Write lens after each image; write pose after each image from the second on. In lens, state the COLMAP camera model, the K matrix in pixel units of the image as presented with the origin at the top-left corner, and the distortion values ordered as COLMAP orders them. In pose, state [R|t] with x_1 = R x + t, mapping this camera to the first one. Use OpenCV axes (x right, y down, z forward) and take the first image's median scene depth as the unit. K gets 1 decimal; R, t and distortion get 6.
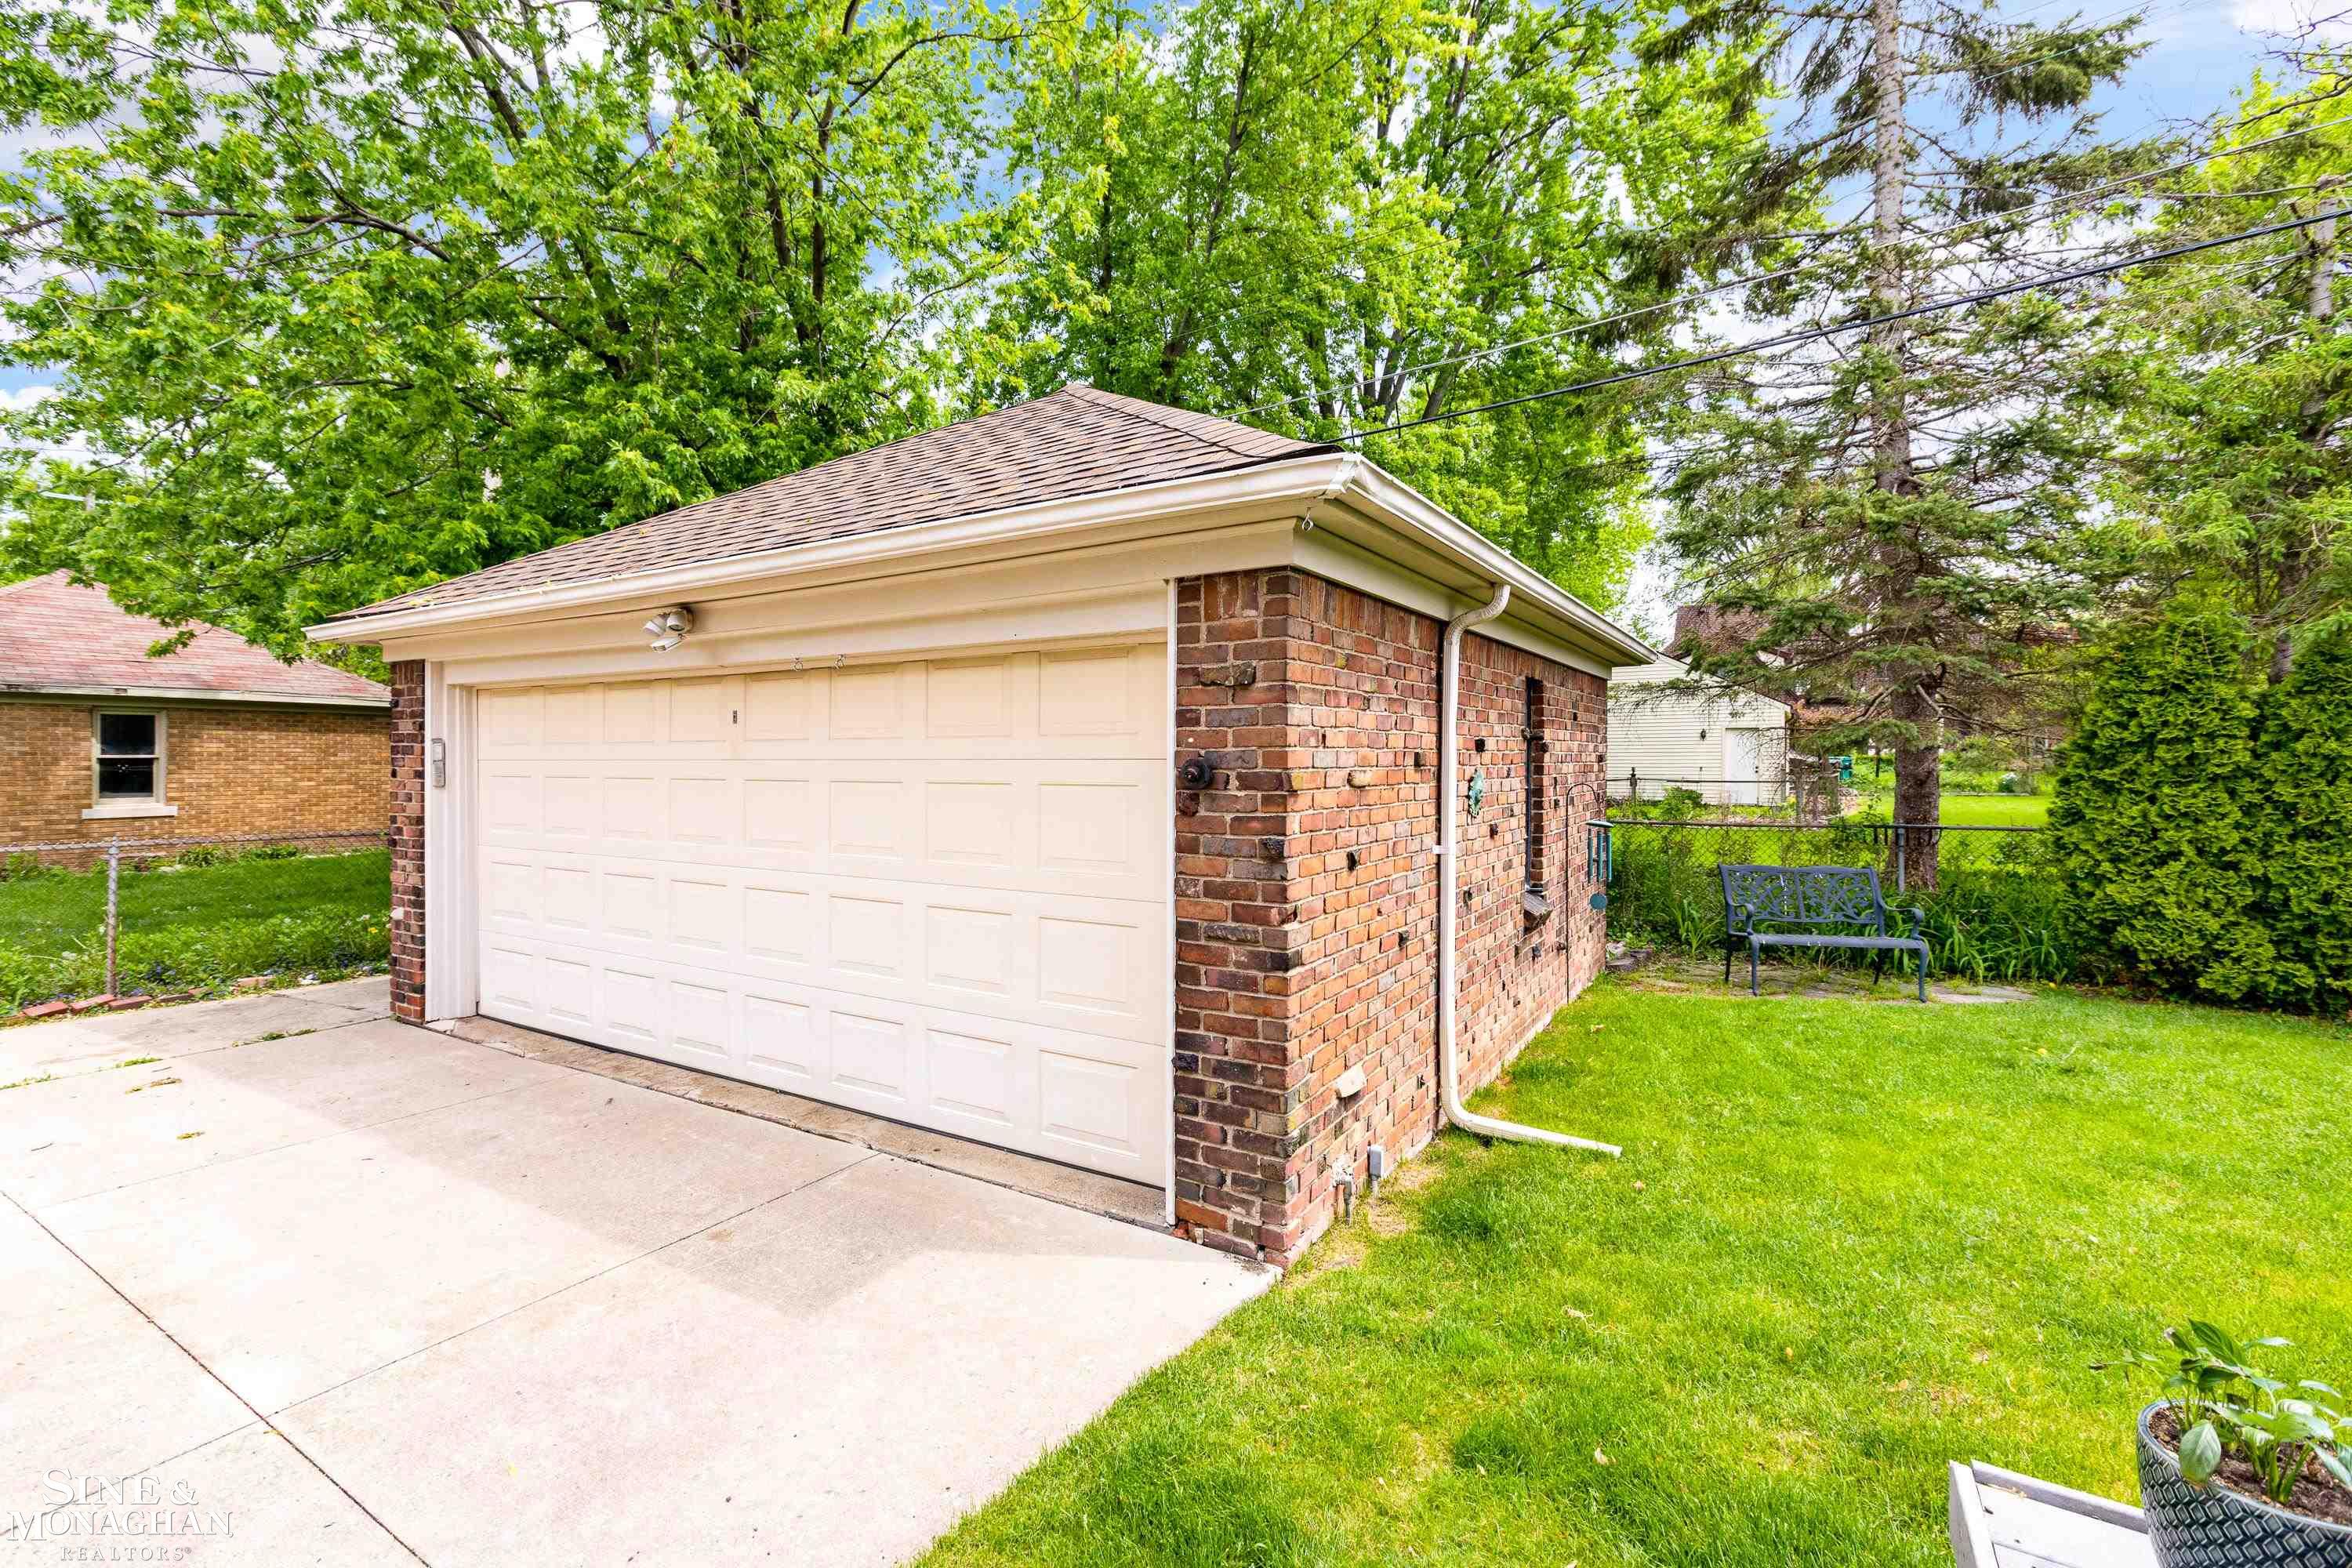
lens RADIAL K [[1072.3, 0, 1140.2], [0, 1072.3, 758.1], [0, 0, 1]] dist [0.003440, 0.000247]
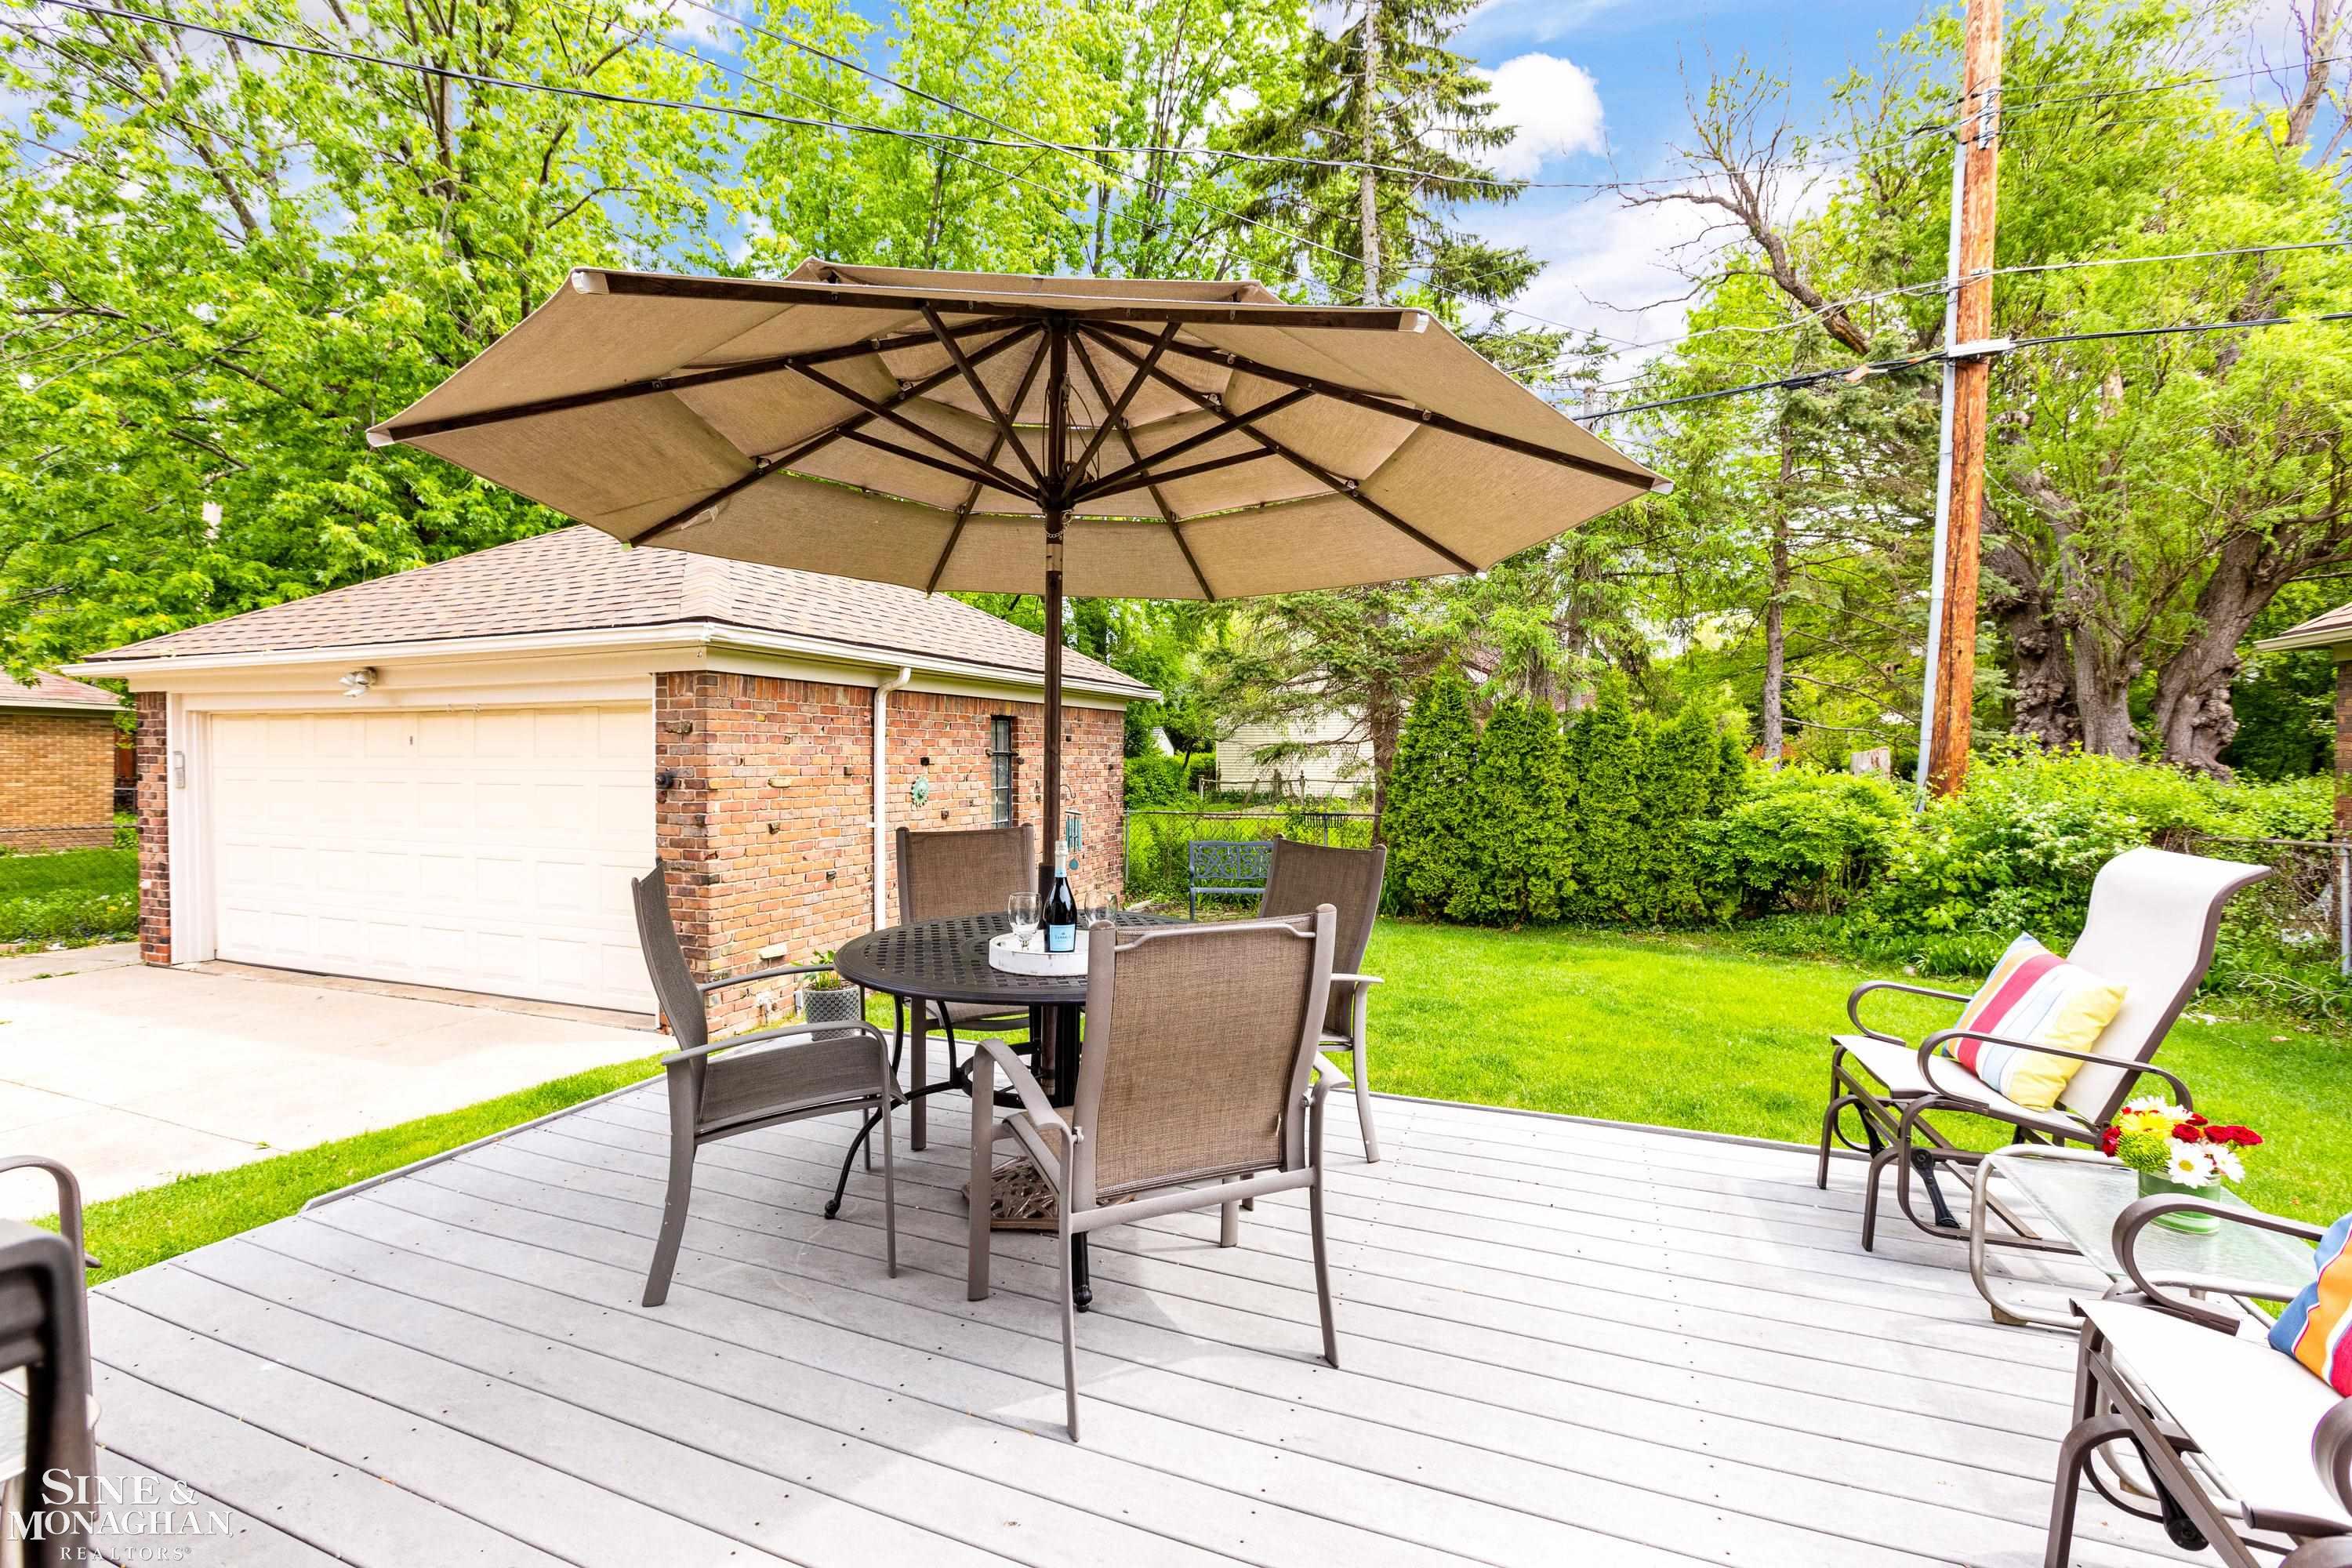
lens RADIAL K [[1107.6, 0, 1176.0], [0, 1107.6, 784.0], [0, 0, 1]] dist [-0.004109, -0.000572]
pose [[0.984356, -0.000376, 0.176190, 0.318205], [-0.003769, 0.999724, 0.023187, -0.014240], [-0.176150, -0.023488, 0.984083, -0.558327]]
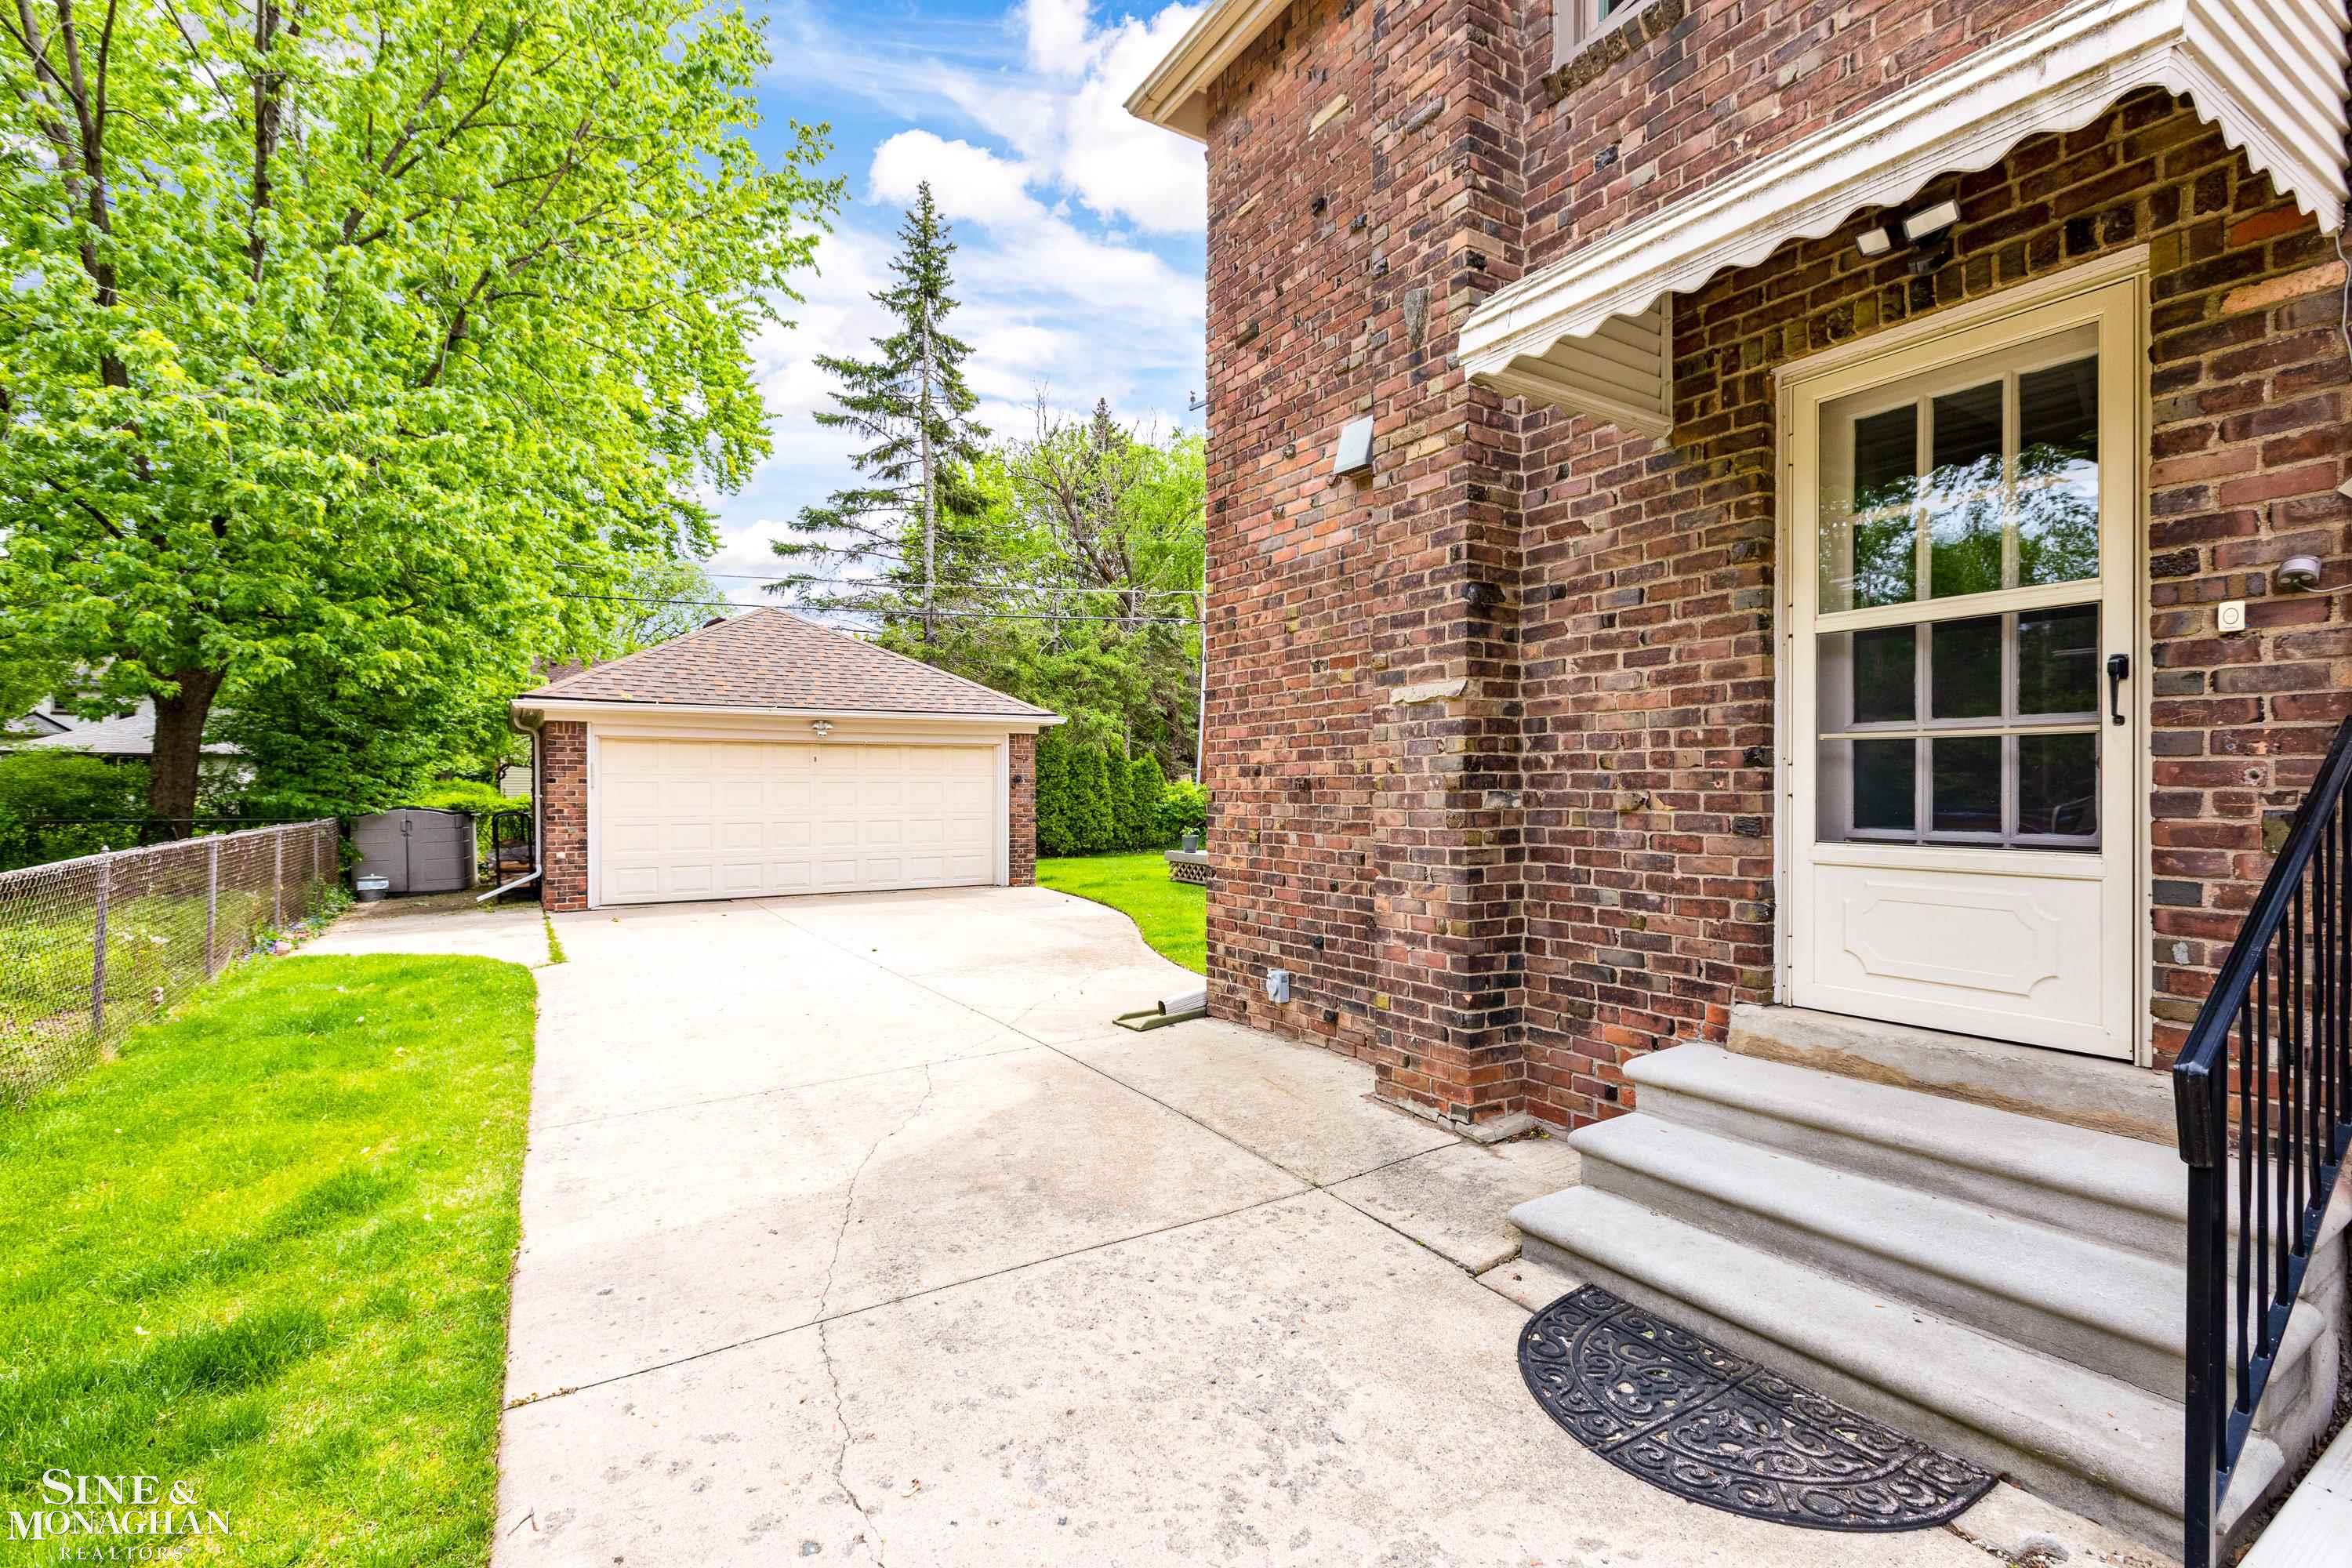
lens RADIAL K [[1107.6, 0, 1176.0], [0, 1107.6, 784.0], [0, 0, 1]] dist [-0.004109, -0.000572]
pose [[0.432426, 0.007251, 0.901640, -2.007638], [-0.002831, 0.999974, -0.006684, 0.030939], [-0.901665, 0.000337, 0.432435, -0.818376]]
